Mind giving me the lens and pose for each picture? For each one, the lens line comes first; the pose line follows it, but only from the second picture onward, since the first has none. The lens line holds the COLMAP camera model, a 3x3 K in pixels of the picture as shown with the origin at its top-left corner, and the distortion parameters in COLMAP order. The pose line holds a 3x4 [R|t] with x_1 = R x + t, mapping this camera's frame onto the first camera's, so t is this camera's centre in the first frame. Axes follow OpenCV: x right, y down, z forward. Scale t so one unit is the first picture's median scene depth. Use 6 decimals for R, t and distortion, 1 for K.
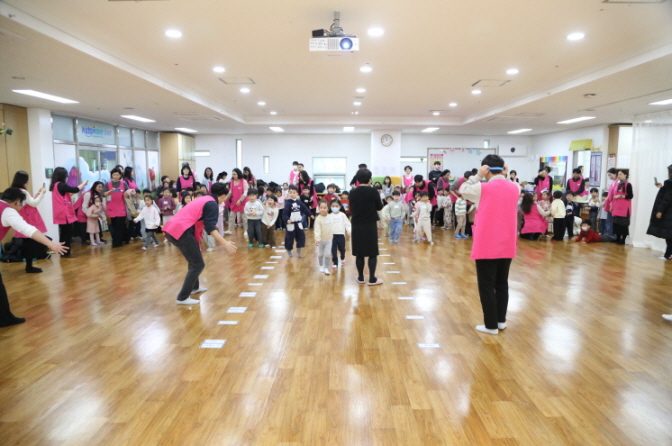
lens RADIAL K [[473.6, 0, 342.6], [0, 473.6, 222.2], [0, 0, 1]] dist [-0.090865, 0.055197]
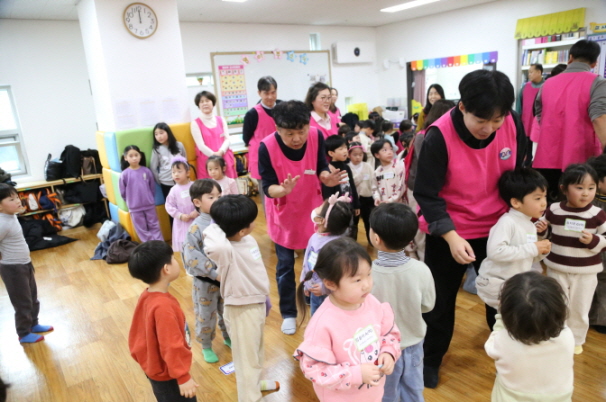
lens RADIAL K [[437.6, 0, 298.4], [0, 437.6, 200.2], [0, 0, 1]] dist [-0.041740, 0.007971]
pose [[0.801238, -0.204609, 0.562275, -0.021817], [0.146879, 0.978220, 0.146669, -0.090215], [-0.580038, -0.034930, 0.813840, 0.809543]]
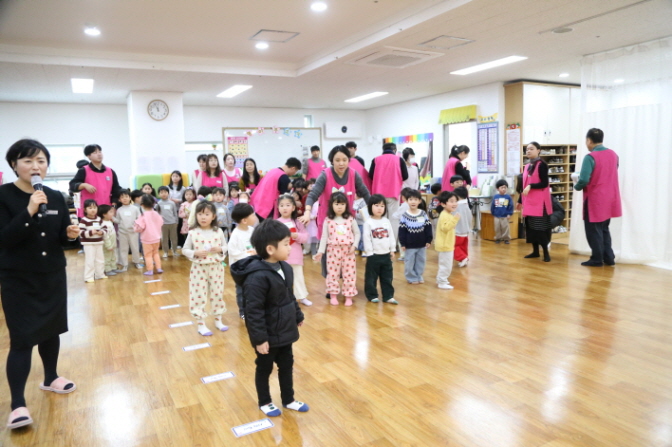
lens RADIAL K [[473.6, 0, 318.9], [0, 473.6, 227.5], [0, 0, 1]] dist [-0.090865, 0.055197]
pose [[0.886521, -0.090620, 0.453727, -0.003302], [0.088552, 0.995736, 0.025855, -0.036993], [-0.454135, 0.017257, 0.890766, 0.502327]]
